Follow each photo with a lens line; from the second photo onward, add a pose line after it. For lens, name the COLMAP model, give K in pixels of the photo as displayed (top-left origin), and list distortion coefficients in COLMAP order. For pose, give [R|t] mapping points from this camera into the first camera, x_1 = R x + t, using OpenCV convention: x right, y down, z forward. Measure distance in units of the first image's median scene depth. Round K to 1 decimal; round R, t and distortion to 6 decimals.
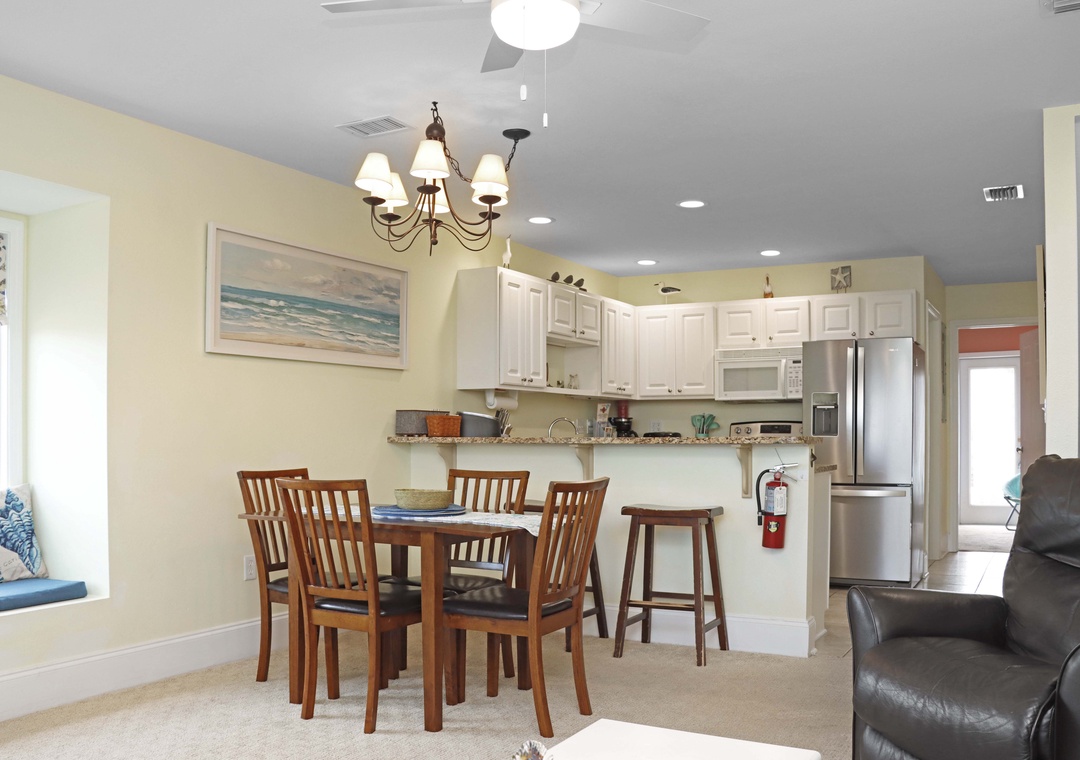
lens RADIAL K [[963.8, 0, 537.7], [0, 963.8, 406.4], [0, 0, 1]] dist [-0.182784, 0.003241]
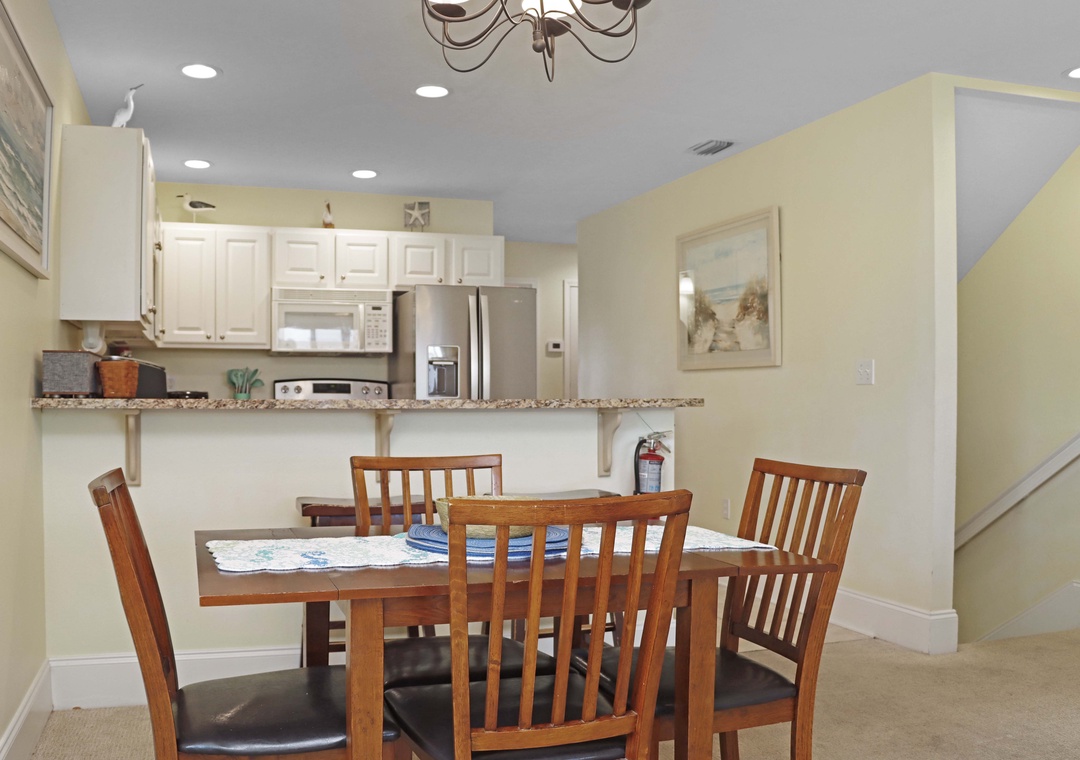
lens RADIAL K [[963.8, 0, 537.7], [0, 963.8, 406.4], [0, 0, 1]] dist [-0.182784, 0.003241]
pose [[0.666366, -0.007934, 0.745582, -0.262144], [-0.023808, 0.999207, 0.031912, 0.009181], [-0.745244, -0.039016, 0.665649, 0.329082]]
